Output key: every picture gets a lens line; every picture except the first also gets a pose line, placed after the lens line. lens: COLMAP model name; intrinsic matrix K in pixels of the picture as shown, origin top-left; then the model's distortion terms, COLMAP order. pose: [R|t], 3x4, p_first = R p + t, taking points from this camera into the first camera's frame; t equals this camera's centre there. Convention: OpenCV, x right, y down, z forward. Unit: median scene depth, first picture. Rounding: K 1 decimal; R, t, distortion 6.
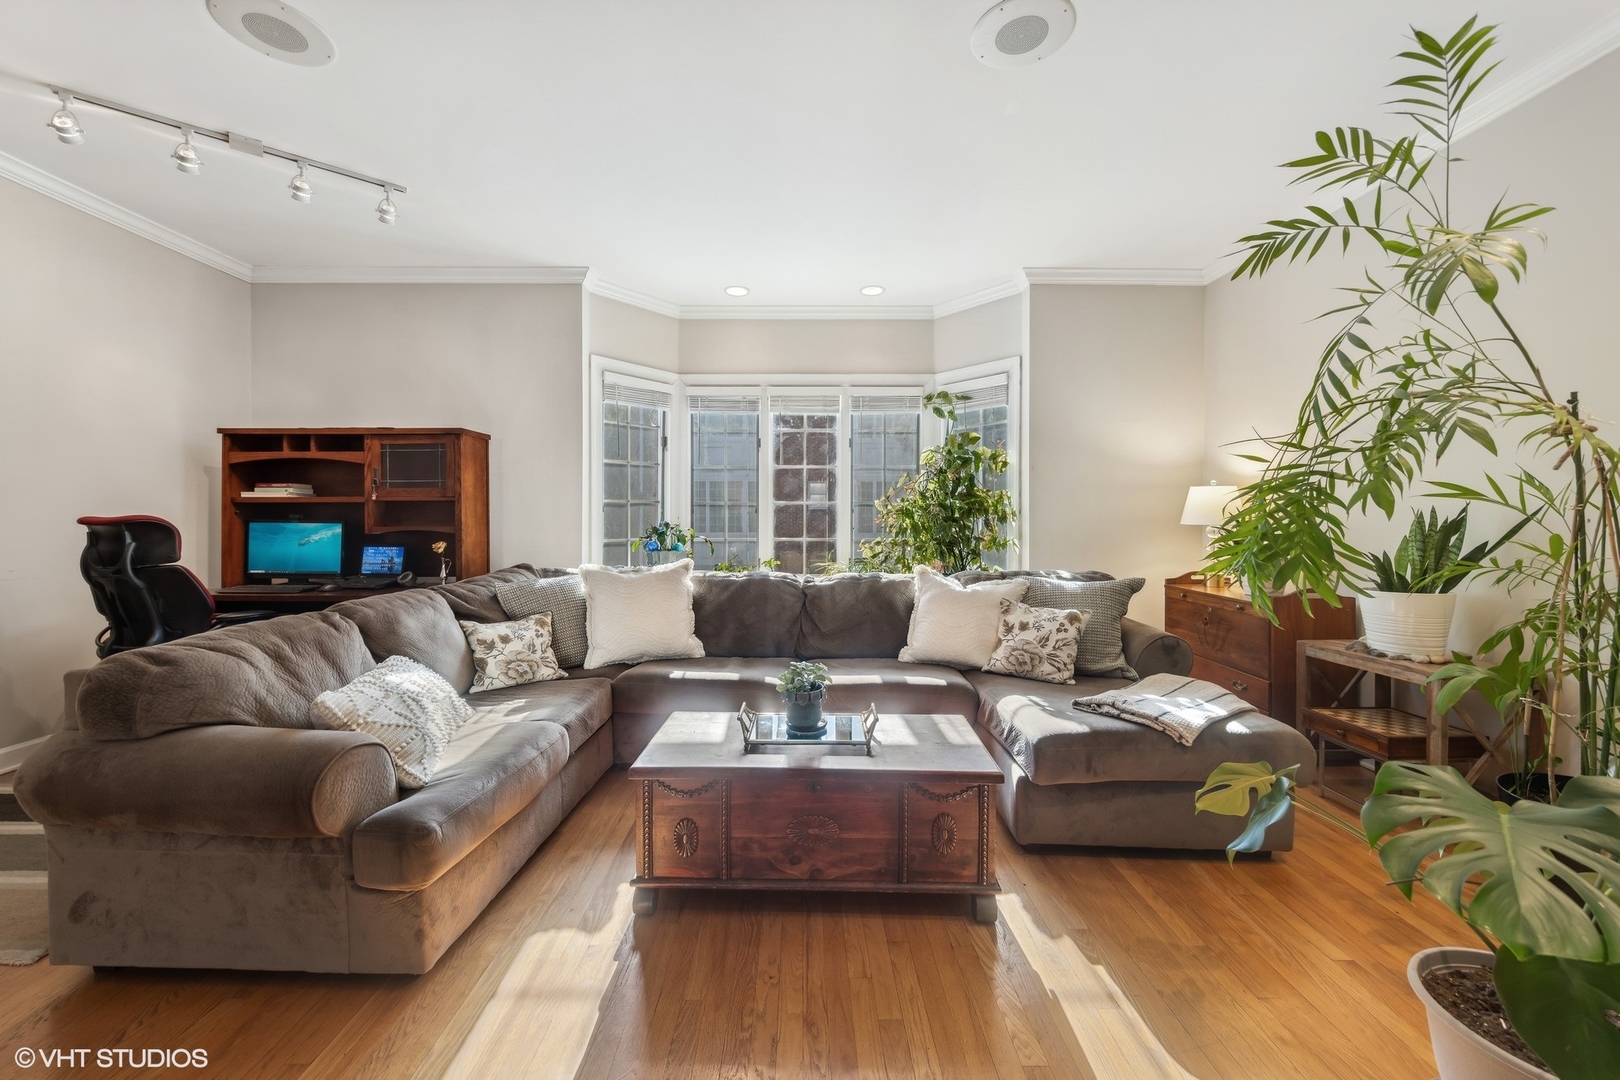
lens RADIAL K [[632.1, 0, 793.9], [0, 632.1, 534.2], [0, 0, 1]] dist [0.004860, 0.000178]
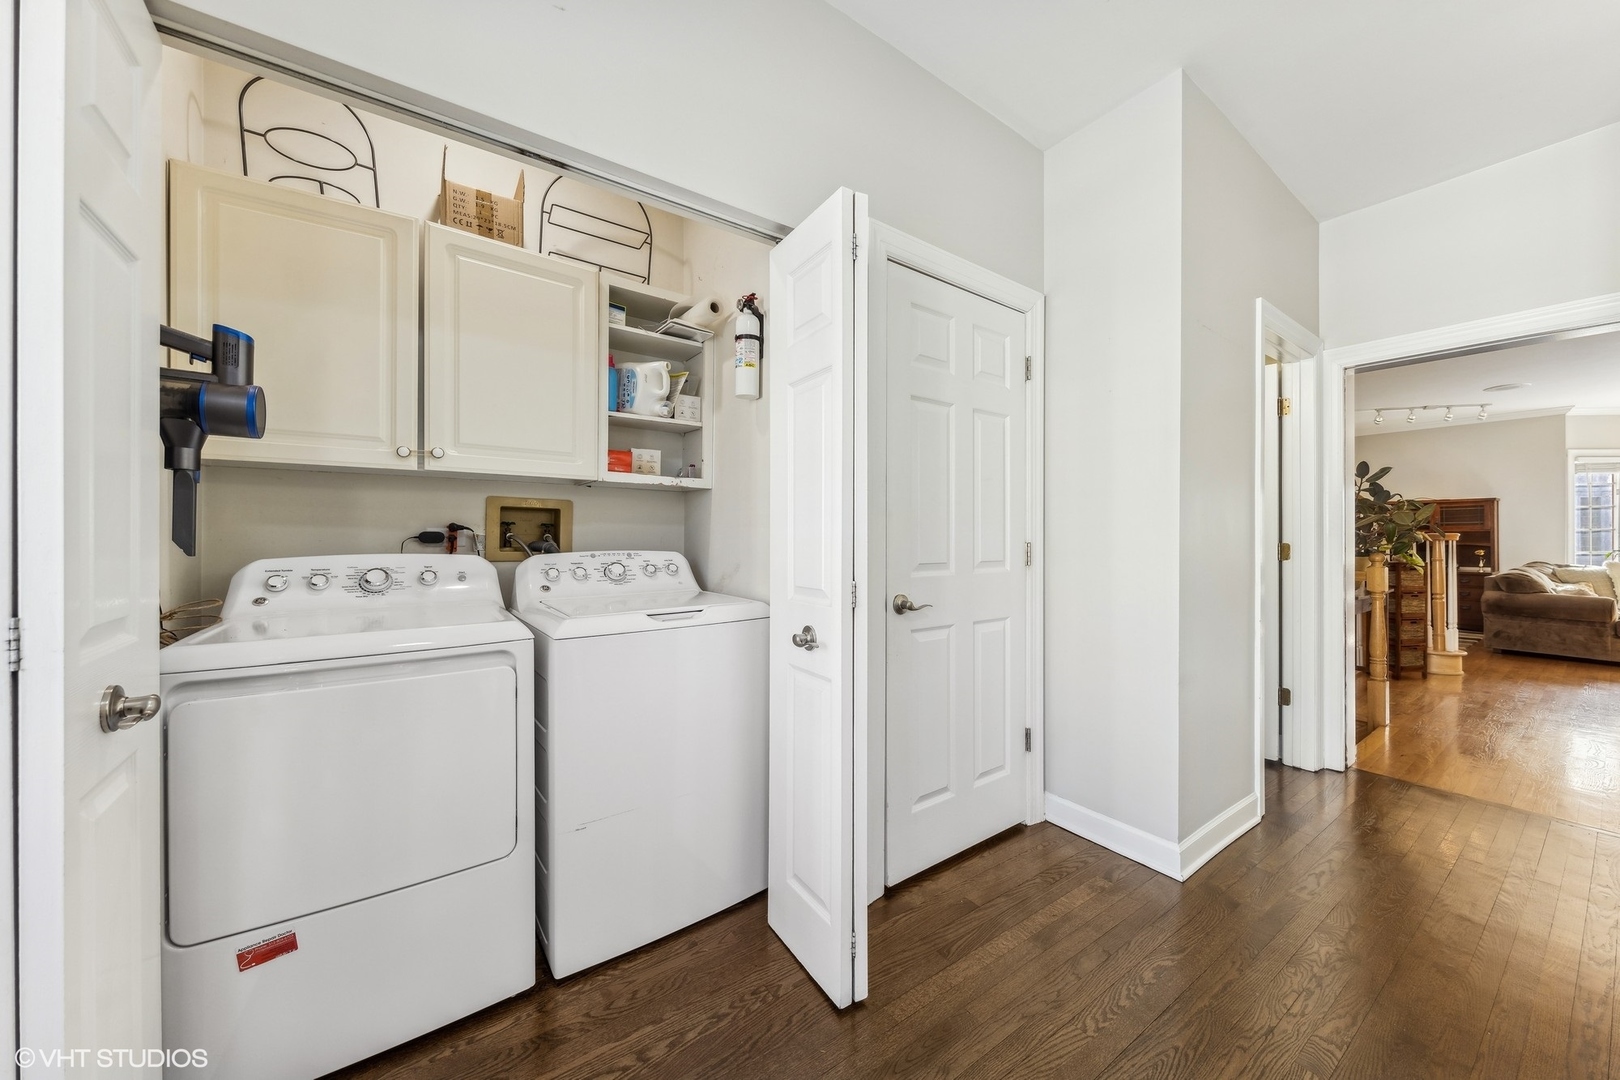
lens RADIAL K [[590.6, 0, 797.2], [0, 590.6, 527.7], [0, 0, 1]] dist [0.002153, 0.000484]
pose [[0.586326, -0.007892, -0.810037, -0.286909], [-0.026748, 0.999219, -0.029096, 0.058719], [0.809634, 0.038727, 0.585657, -2.141501]]
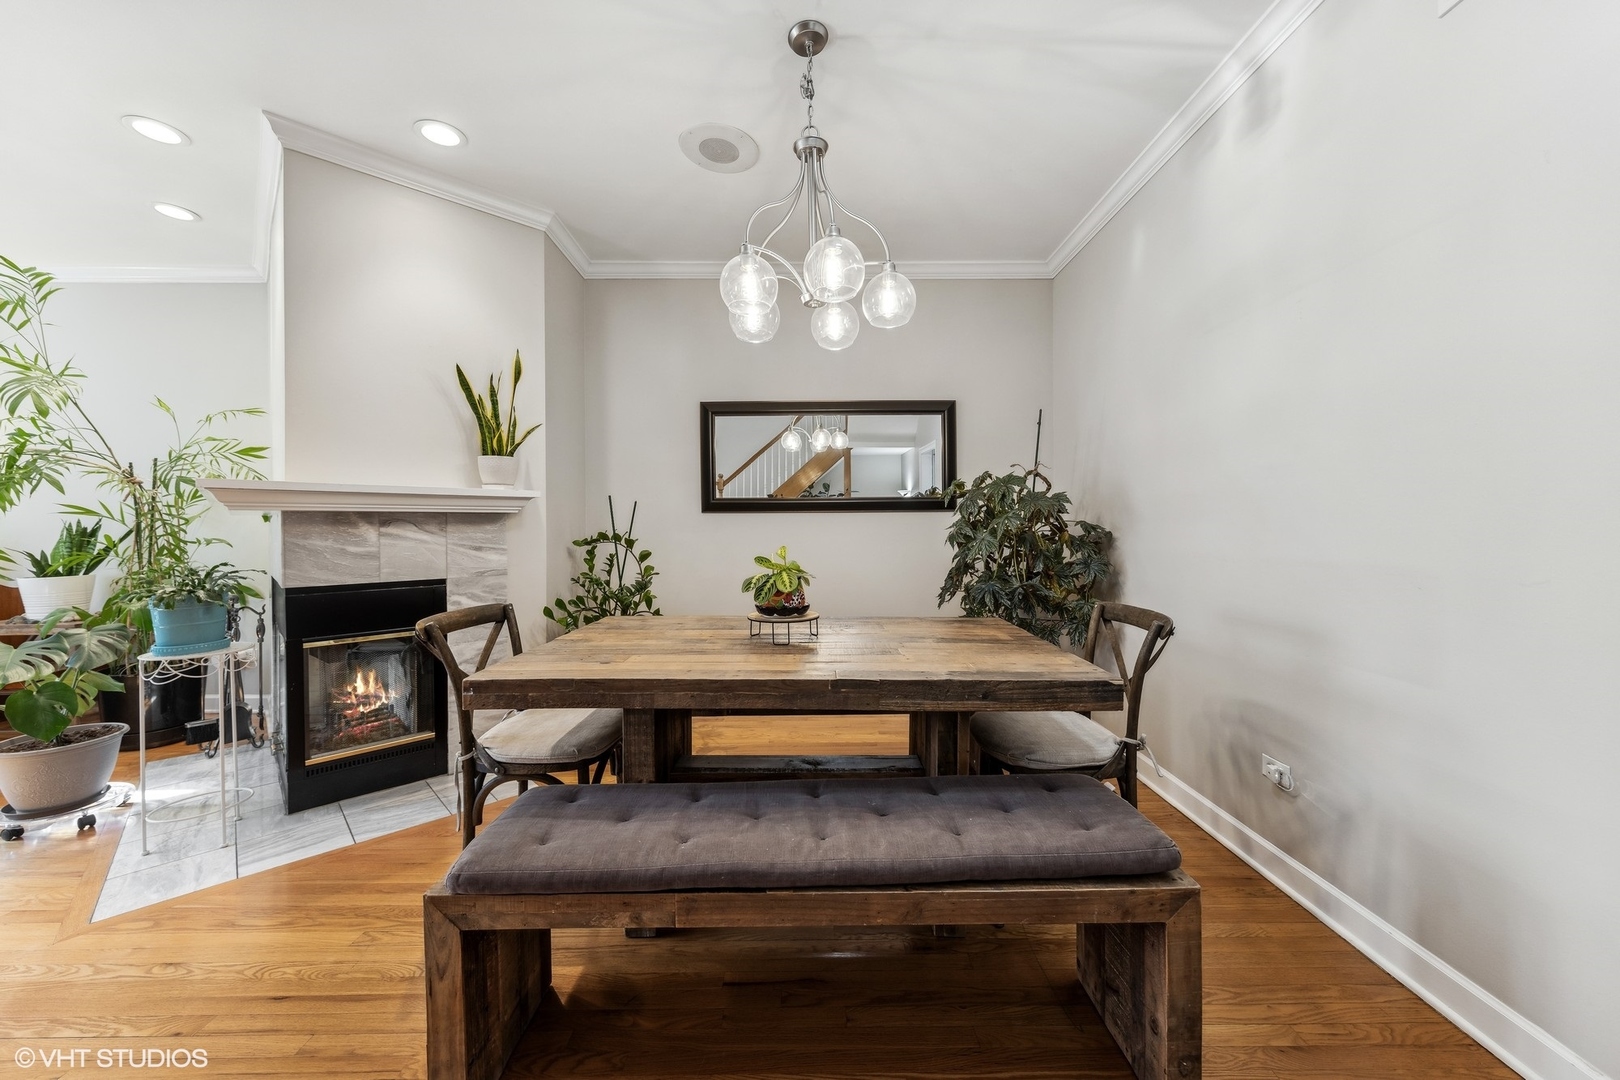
lens RADIAL K [[590.6, 0, 813.1], [0, 590.6, 529.3], [0, 0, 1]] dist [0.002153, 0.000484]
pose [[-0.011203, -0.006476, 0.999916, -0.306065], [0.027919, 0.999587, 0.006786, 0.014220], [-0.999547, 0.027992, -0.011018, -0.524067]]
